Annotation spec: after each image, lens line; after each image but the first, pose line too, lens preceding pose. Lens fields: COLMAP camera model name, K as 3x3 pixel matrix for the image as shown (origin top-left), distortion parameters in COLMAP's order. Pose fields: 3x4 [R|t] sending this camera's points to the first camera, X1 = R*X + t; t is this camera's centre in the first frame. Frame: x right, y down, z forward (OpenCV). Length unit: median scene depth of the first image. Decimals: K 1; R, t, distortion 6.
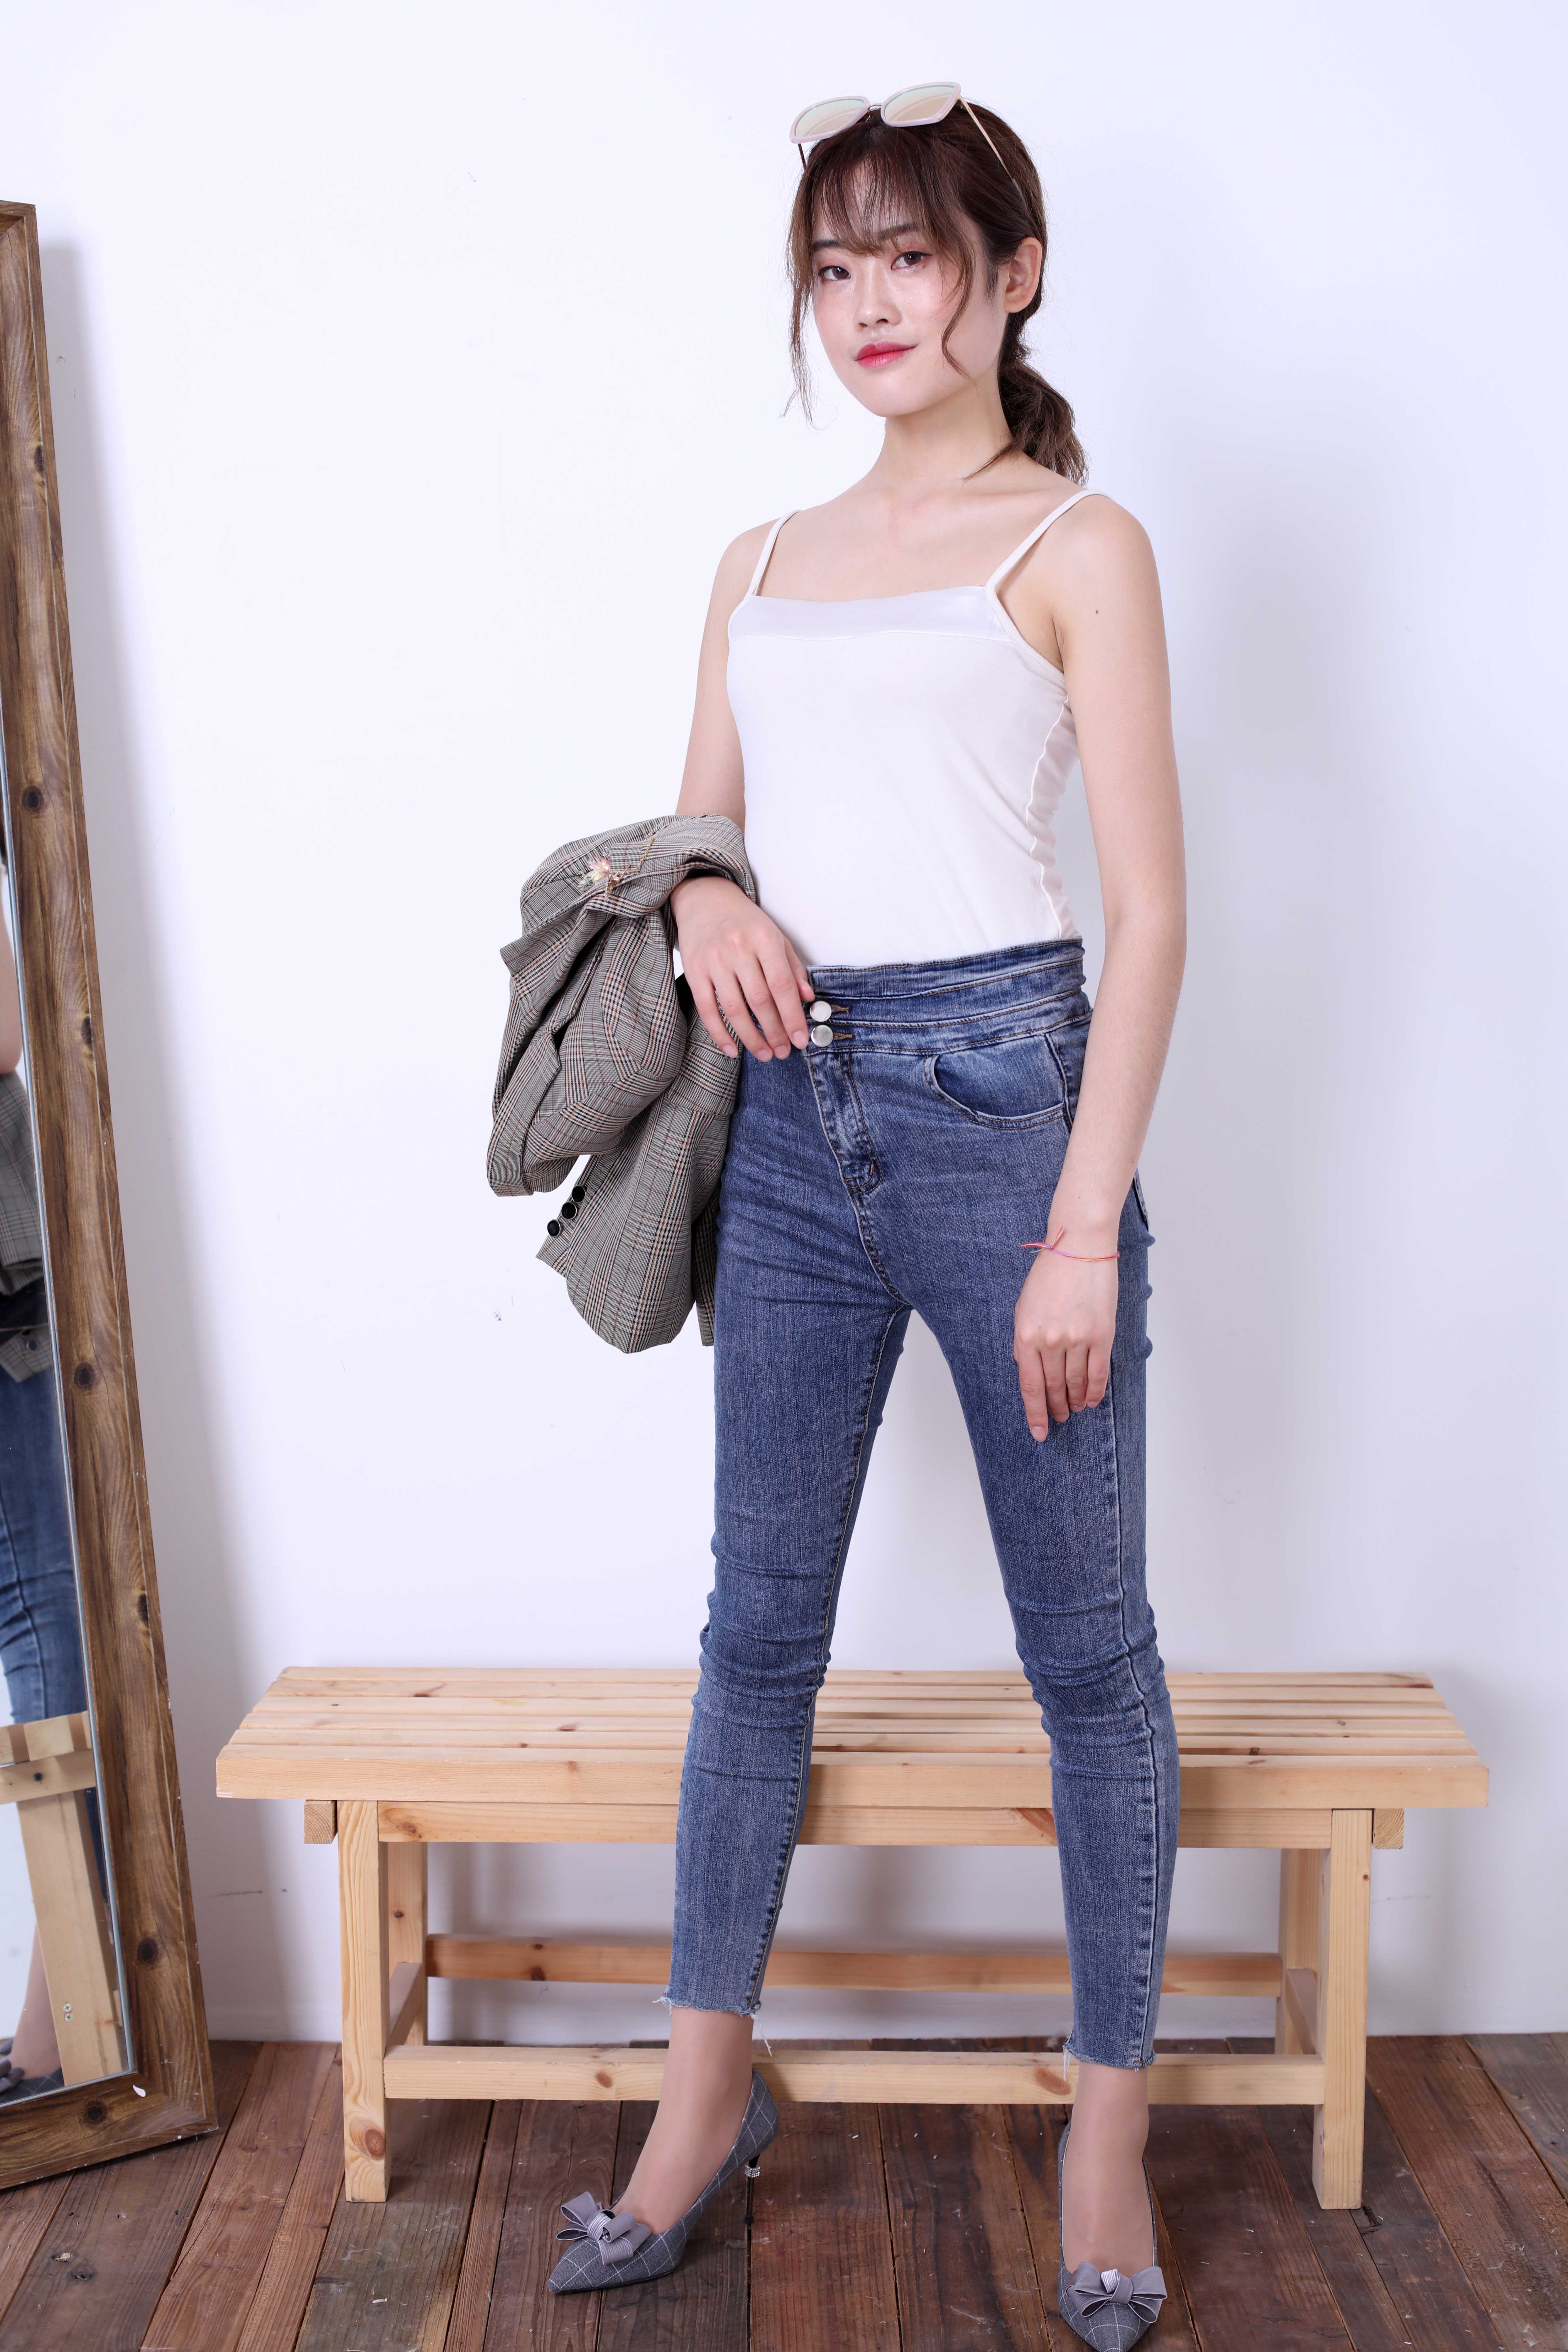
lens RADIAL K [[3493.1, 0, 824.2], [0, 3493.1, 1171.0], [0, 0, 1]] dist [-0.123034, 0.000000]
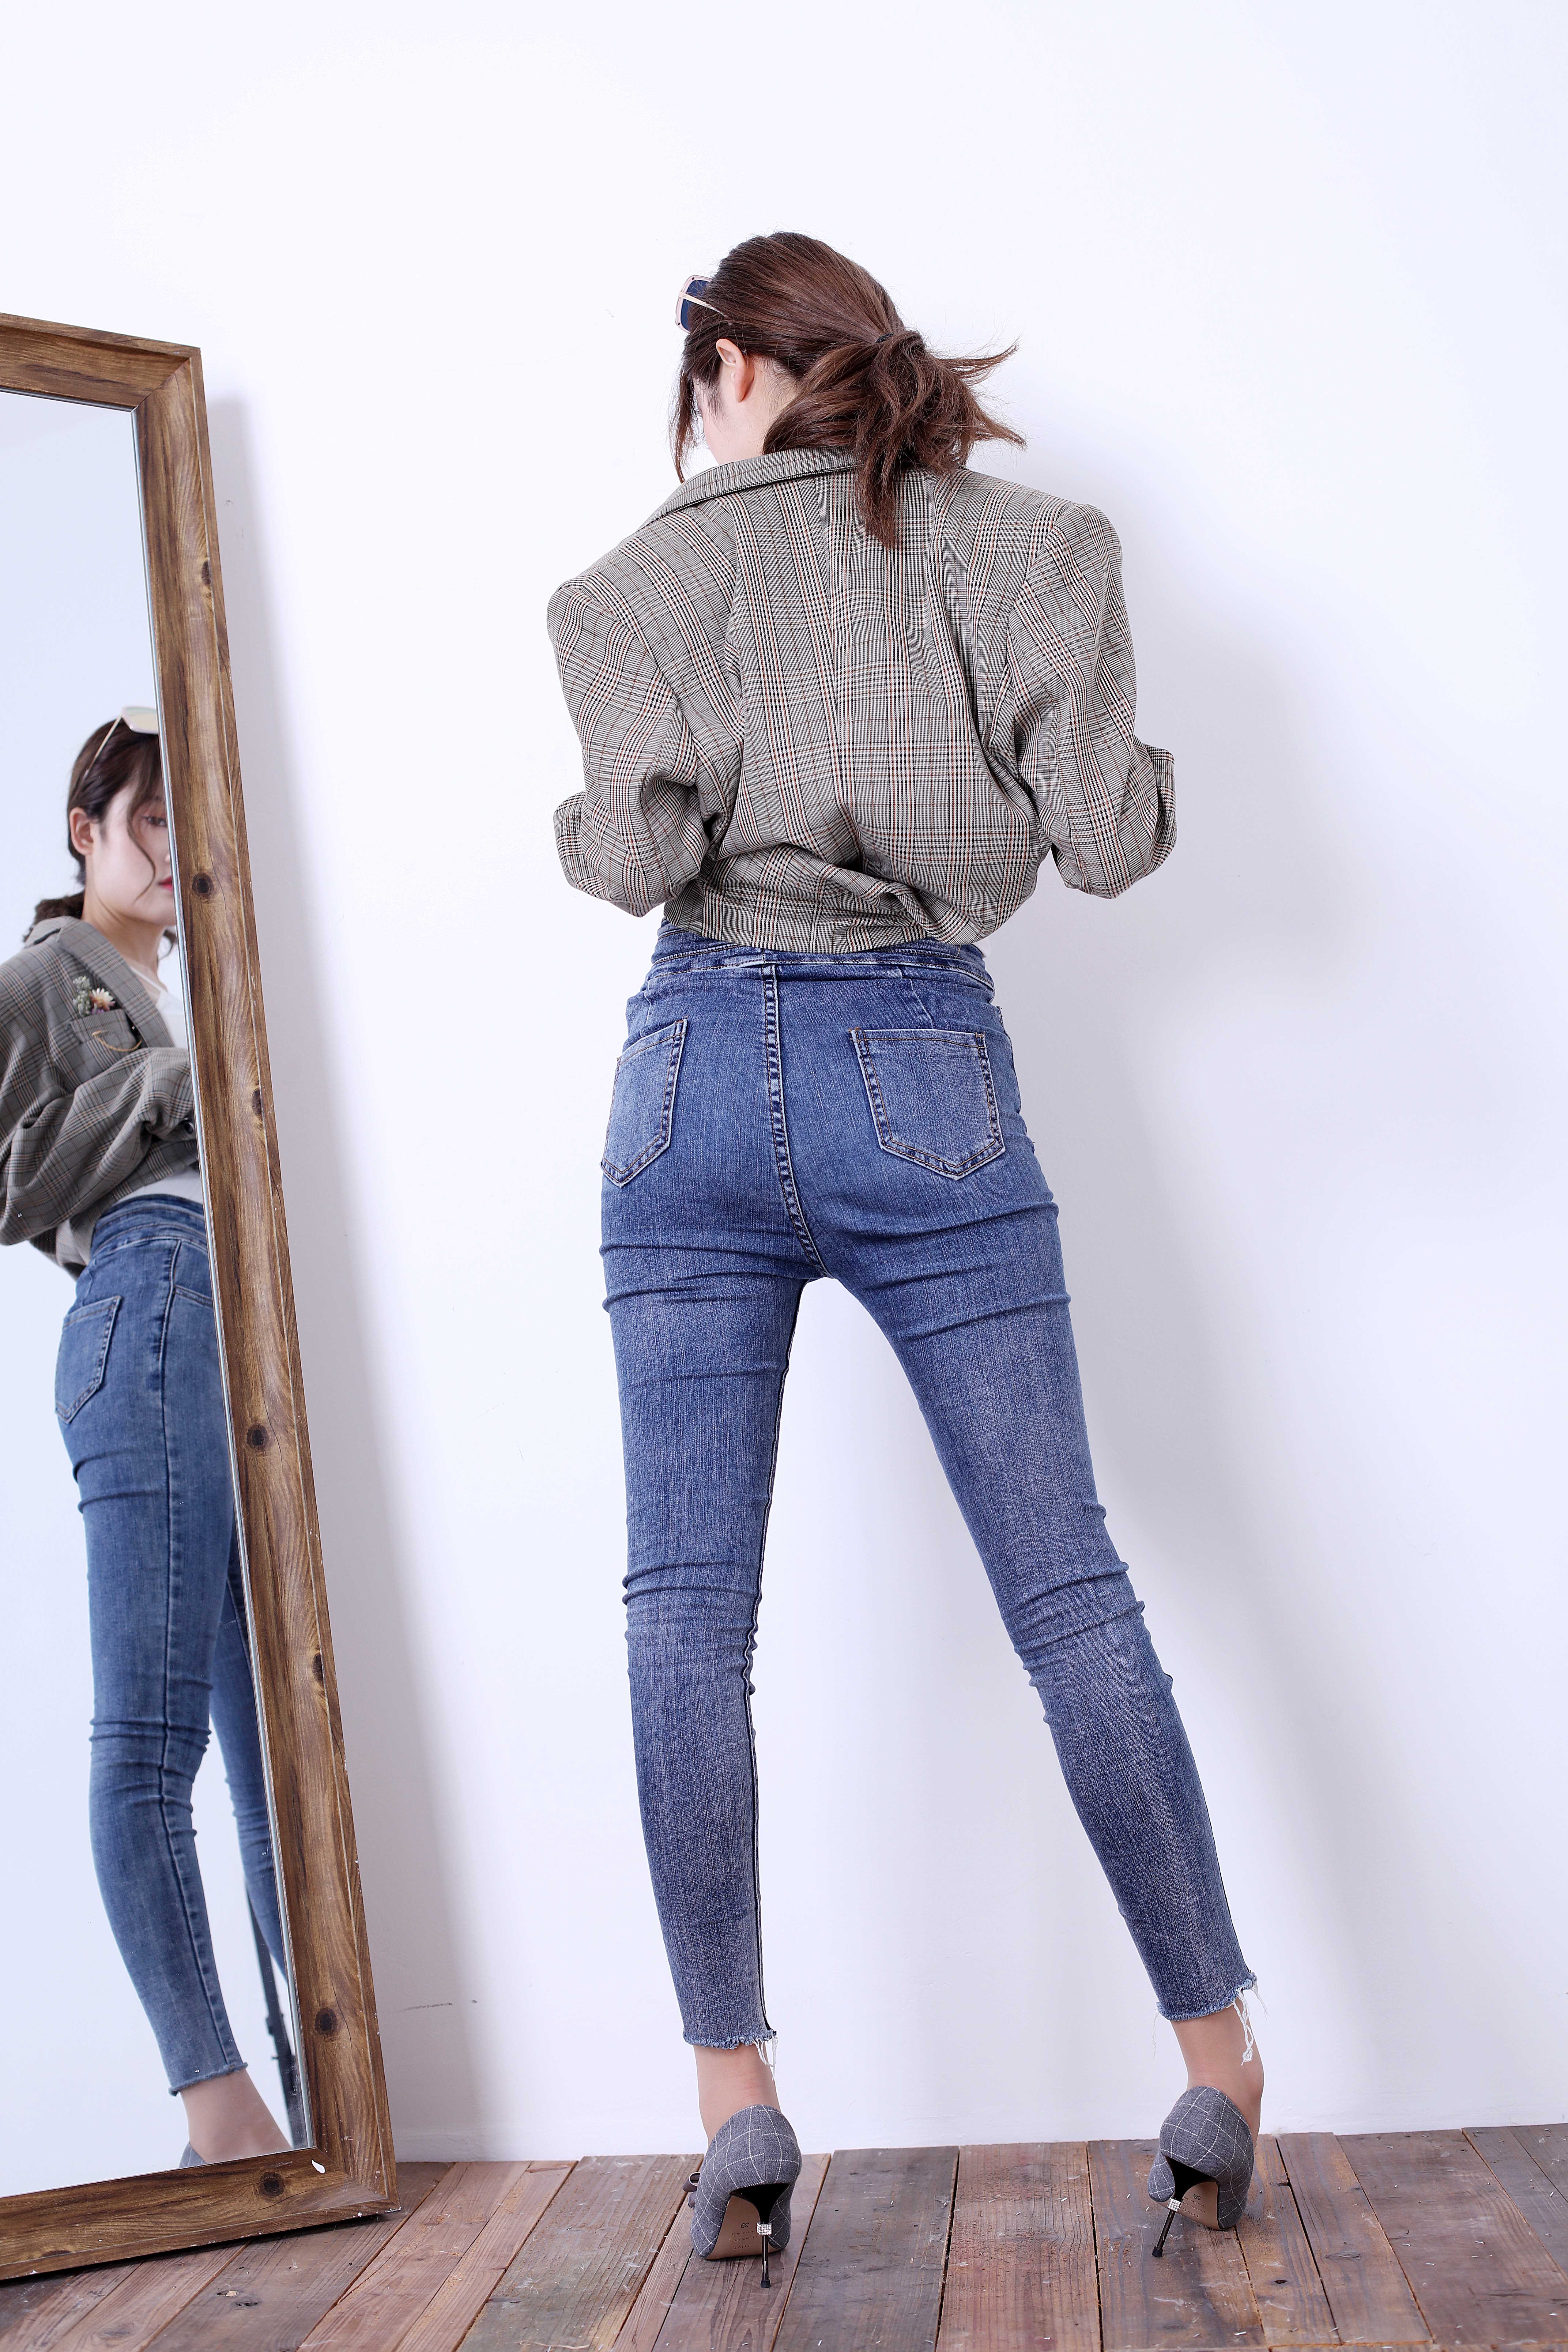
lens RADIAL K [[3493.1, 0, 772.2], [0, 3493.1, 1167.5], [0, 0, 1]] dist [-0.123034, 0.000000]
pose [[0.994282, -0.054477, -0.091843, 0.030949], [0.036641, 0.981914, -0.185750, 0.174482], [0.100301, 0.181323, 0.978295, 0.018424]]
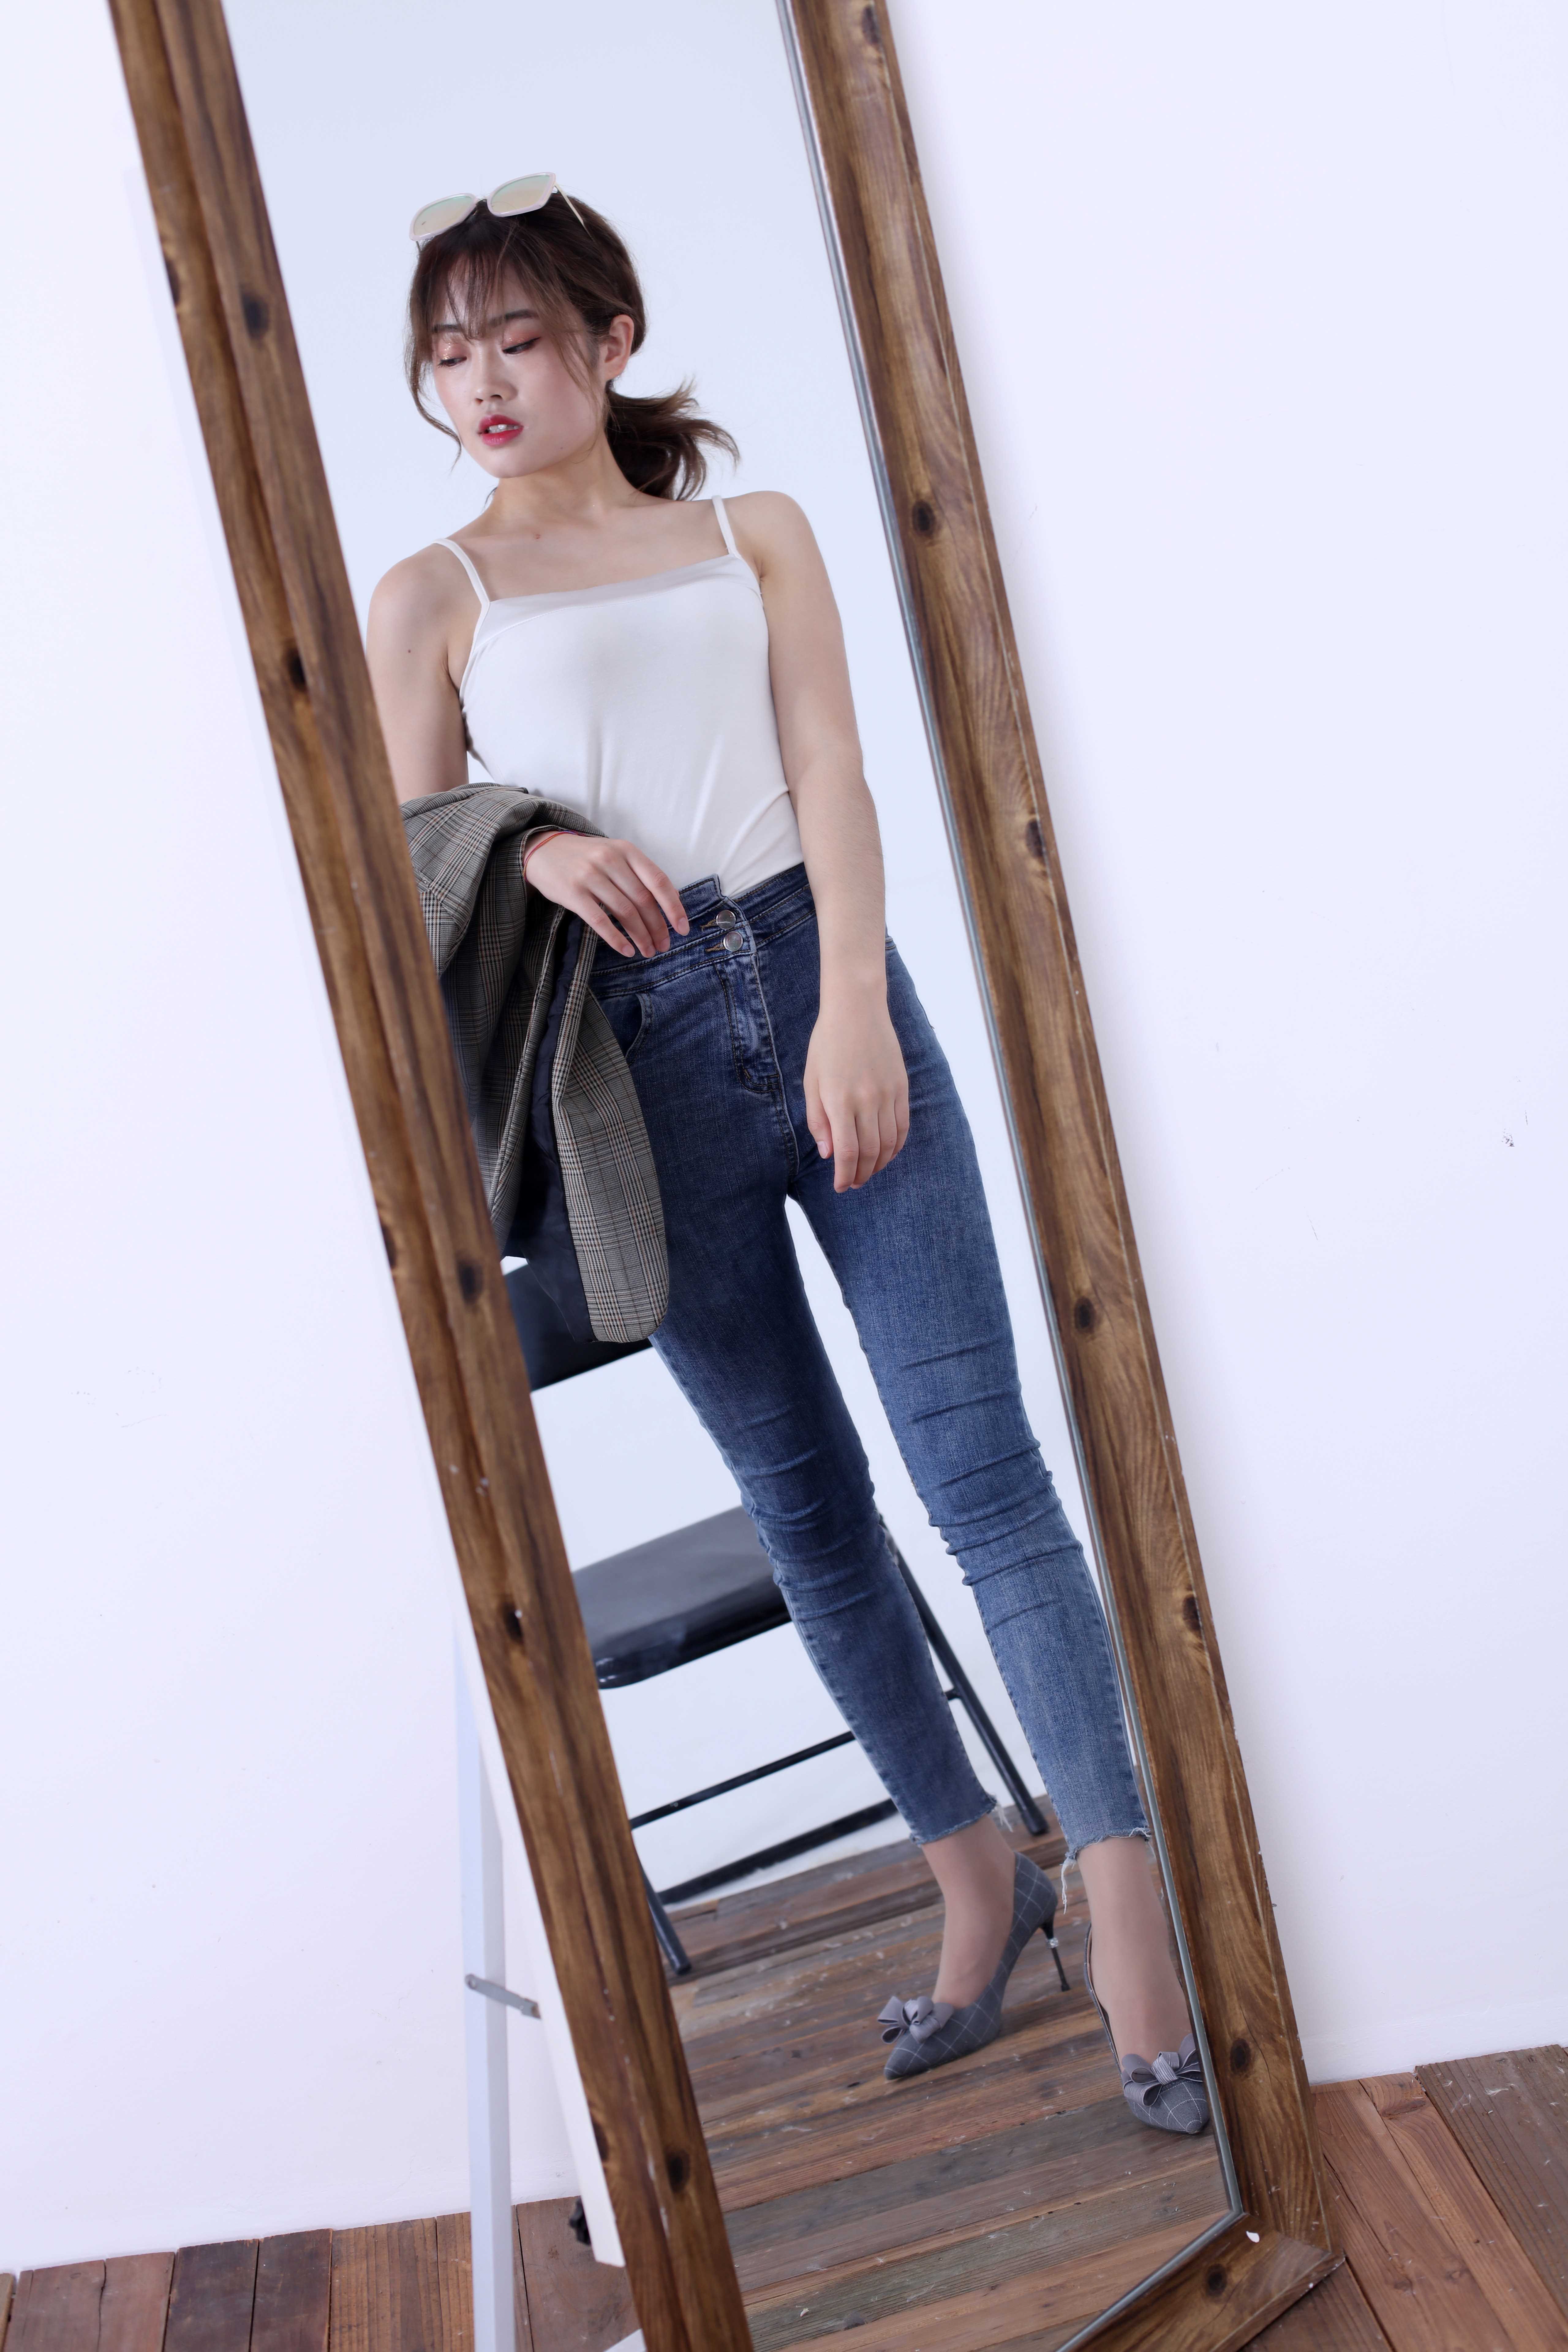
lens RADIAL K [[3493.1, 0, 787.5], [0, 3493.1, 1163.3], [0, 0, 1]] dist [-0.123034, 0.000000]
pose [[0.990354, -0.118538, 0.071754, -0.322513], [0.107456, 0.983961, 0.142385, -0.082402], [-0.087481, -0.133302, 0.987207, 0.290836]]
